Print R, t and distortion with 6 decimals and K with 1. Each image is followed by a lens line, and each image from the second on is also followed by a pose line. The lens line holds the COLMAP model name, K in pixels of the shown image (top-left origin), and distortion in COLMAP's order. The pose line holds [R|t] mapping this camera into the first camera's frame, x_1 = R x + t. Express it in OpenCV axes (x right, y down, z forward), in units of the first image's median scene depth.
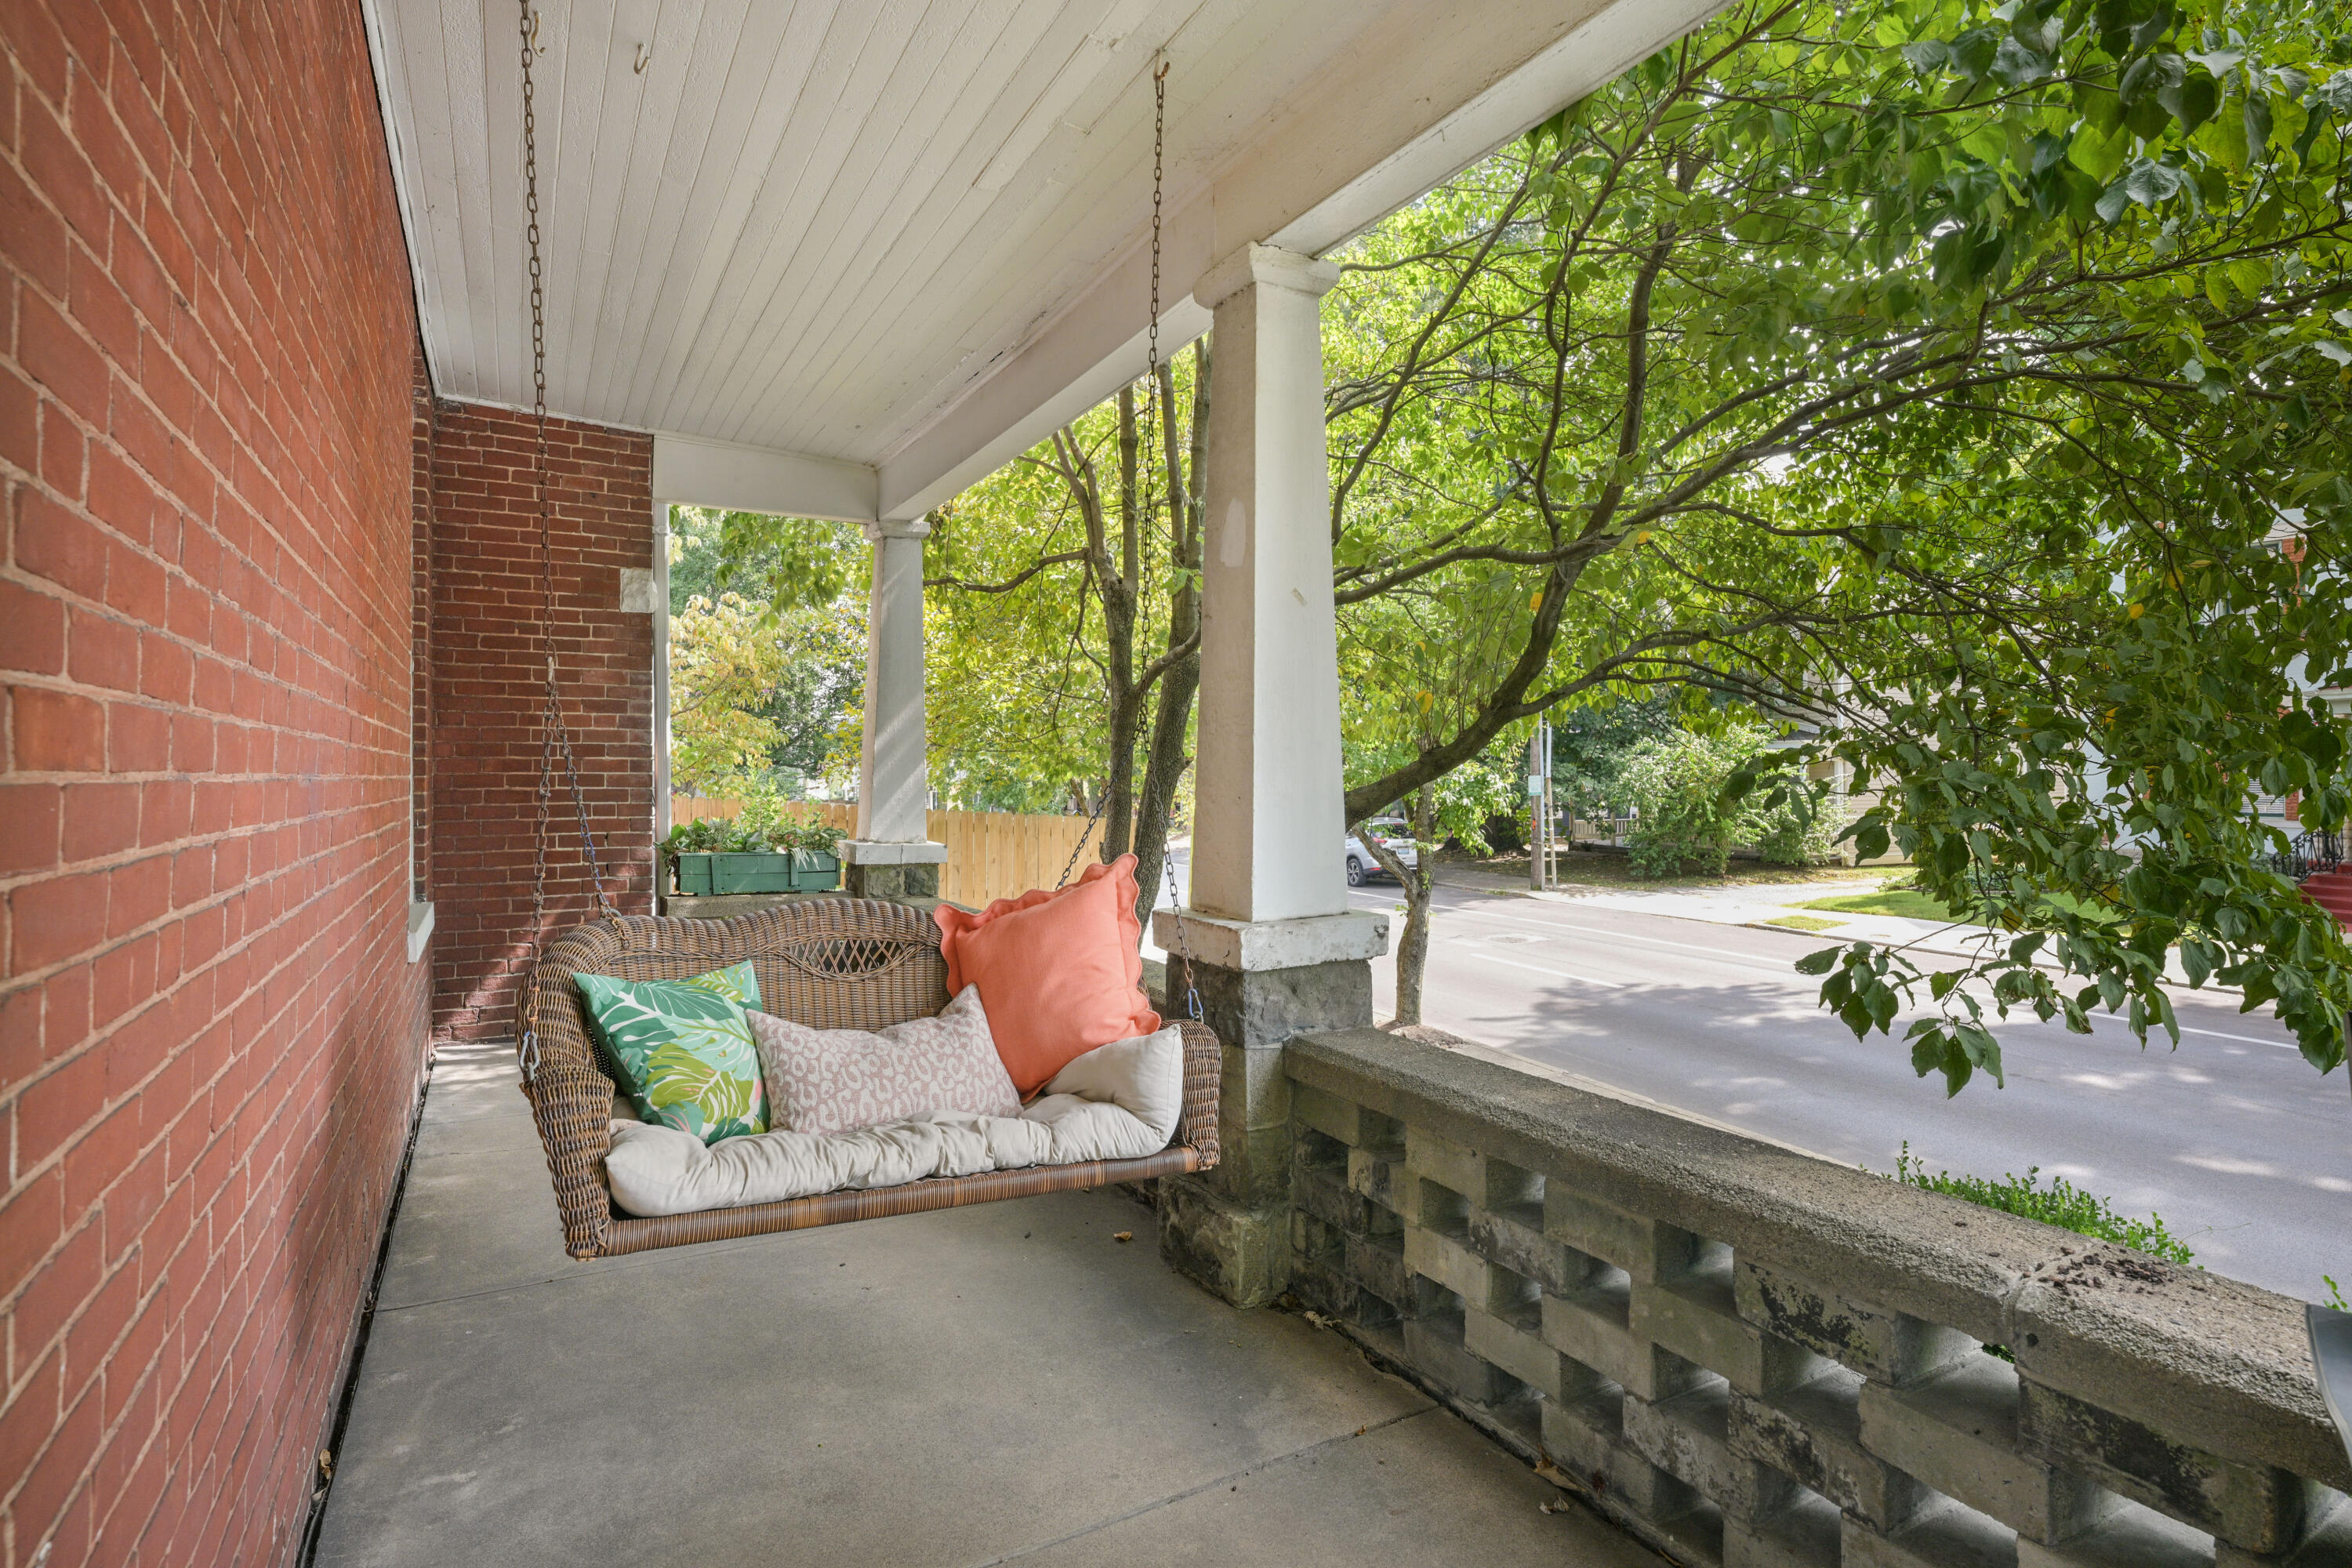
lens RADIAL K [[1140.1, 0, 1172.6], [0, 1140.1, 774.3], [0, 0, 1]] dist [-0.010953, 0.001980]
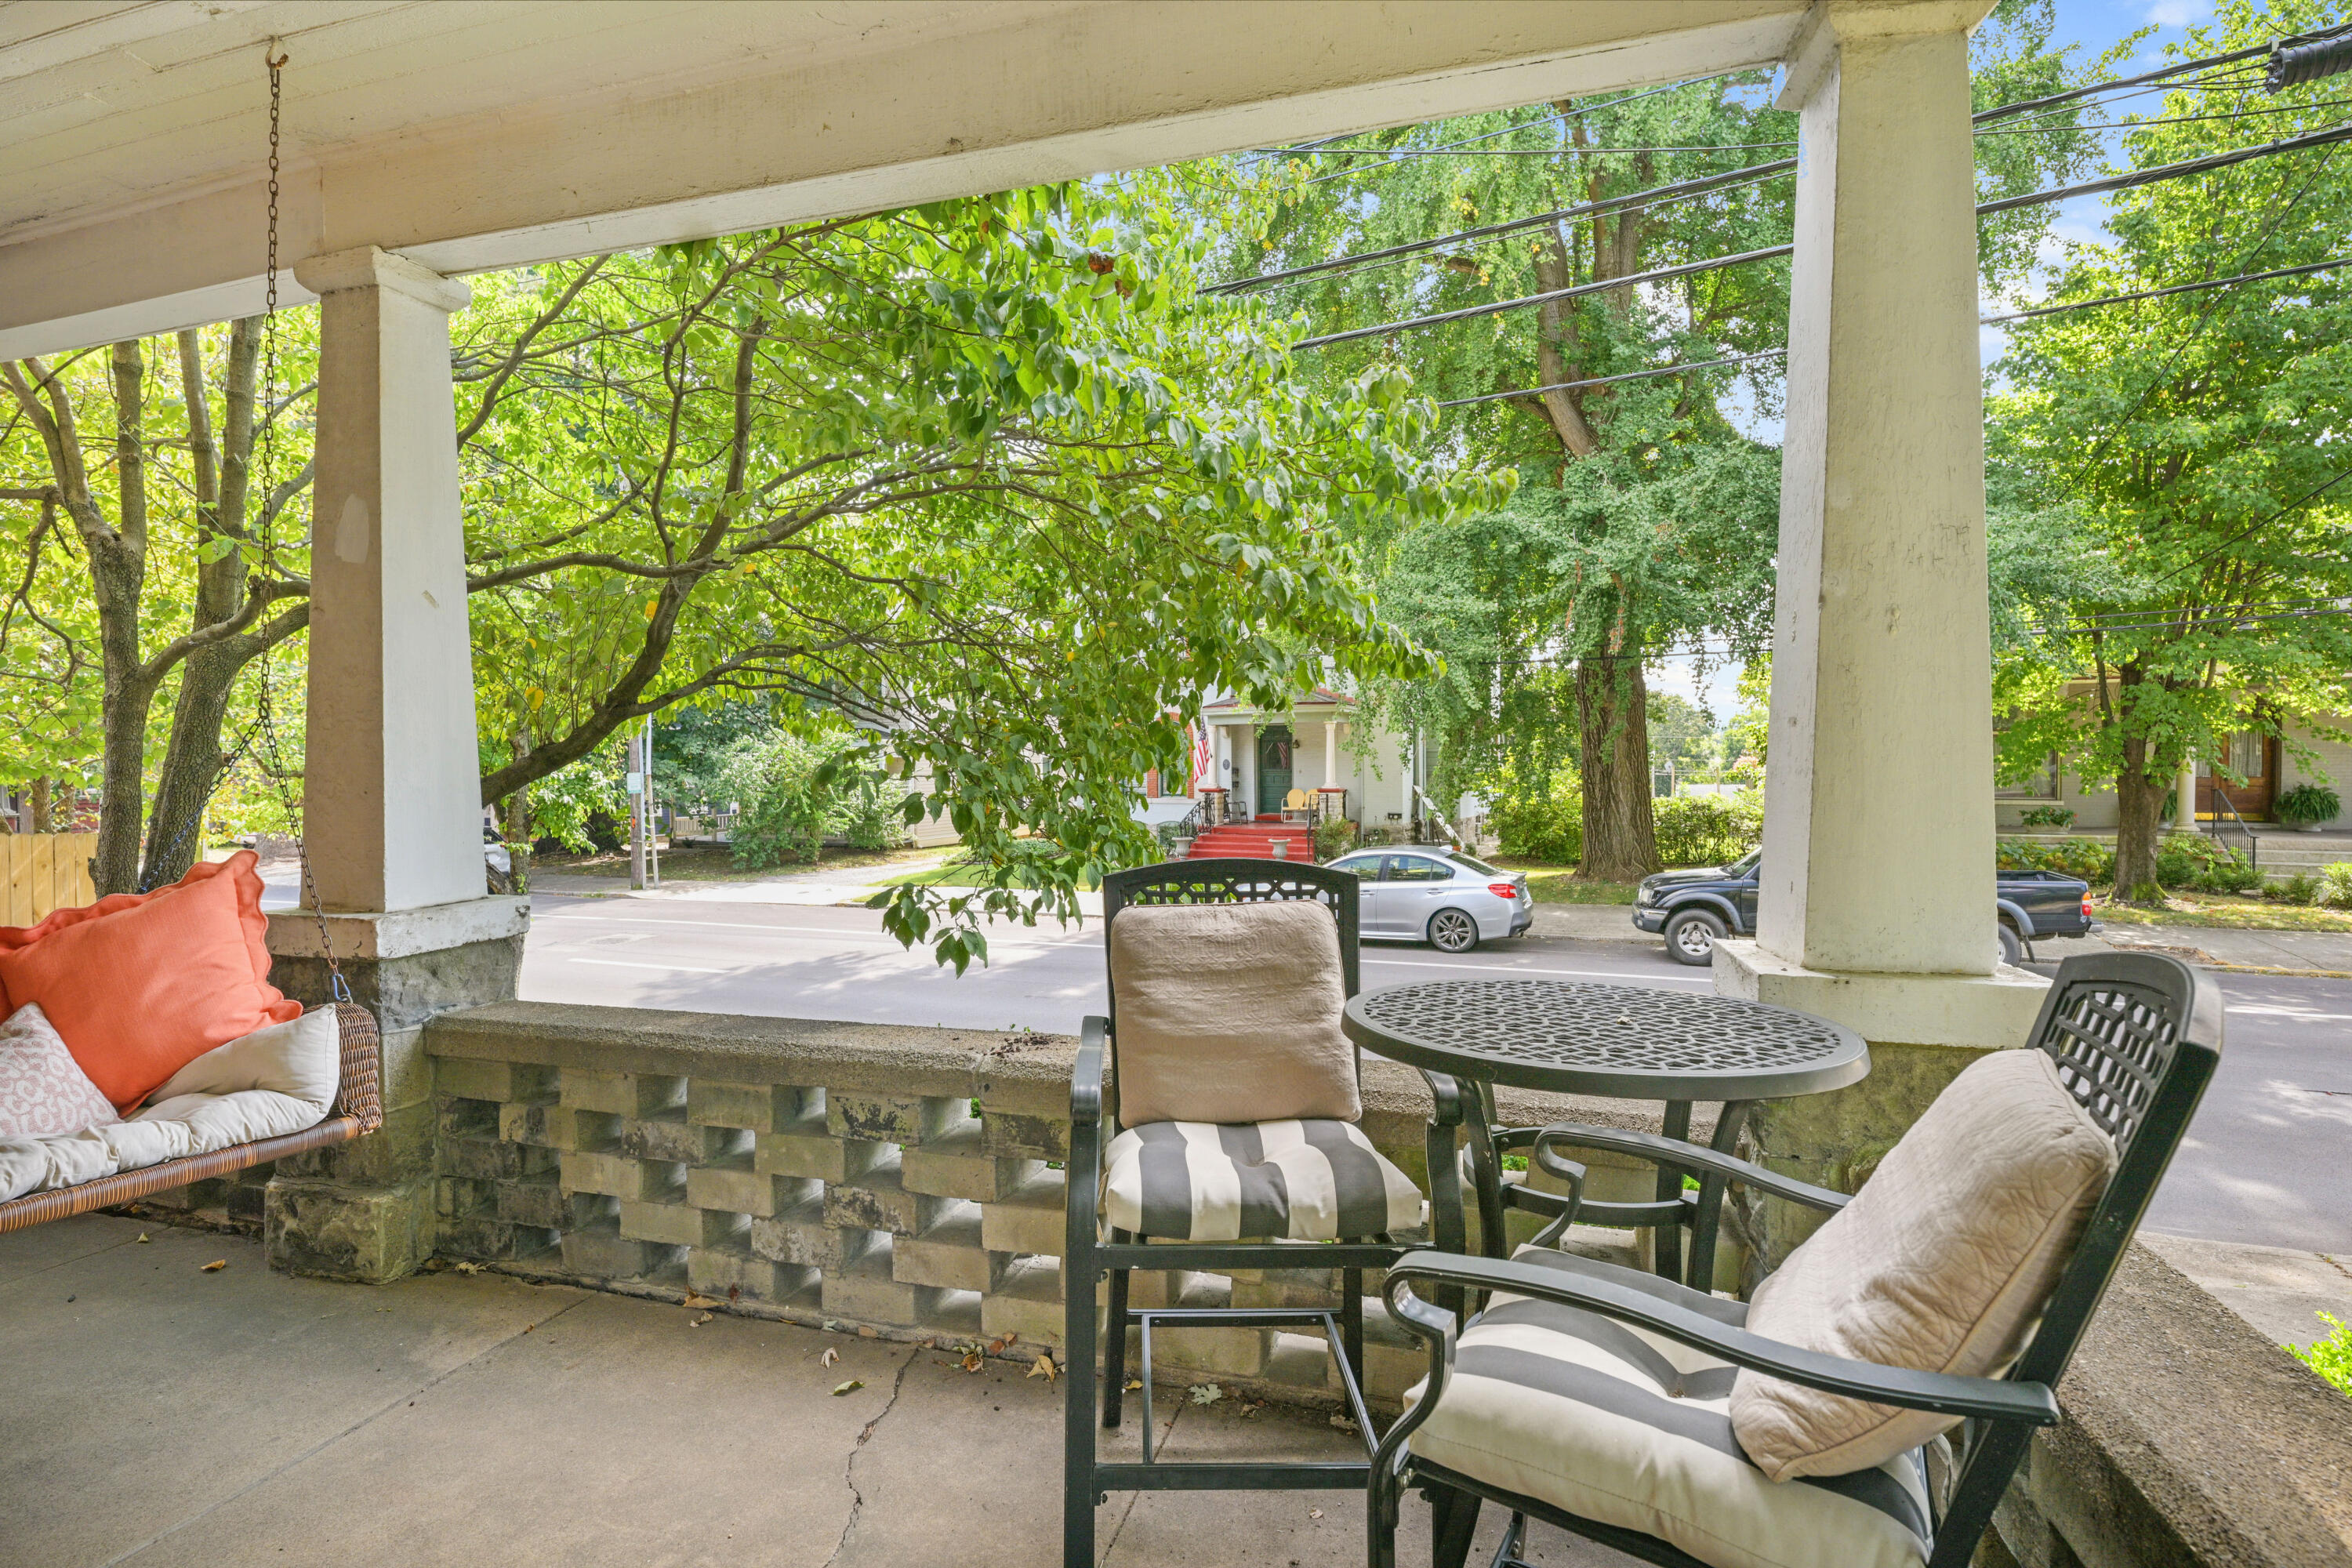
lens RADIAL K [[1140.1, 0, 1171.8], [0, 1140.1, 766.2], [0, 0, 1]] dist [-0.010953, 0.001980]
pose [[0.729243, -0.006282, 0.684226, -0.116761], [0.009364, 0.999956, -0.000800, 0.005238], [-0.684190, 0.006991, 0.729270, -0.243746]]
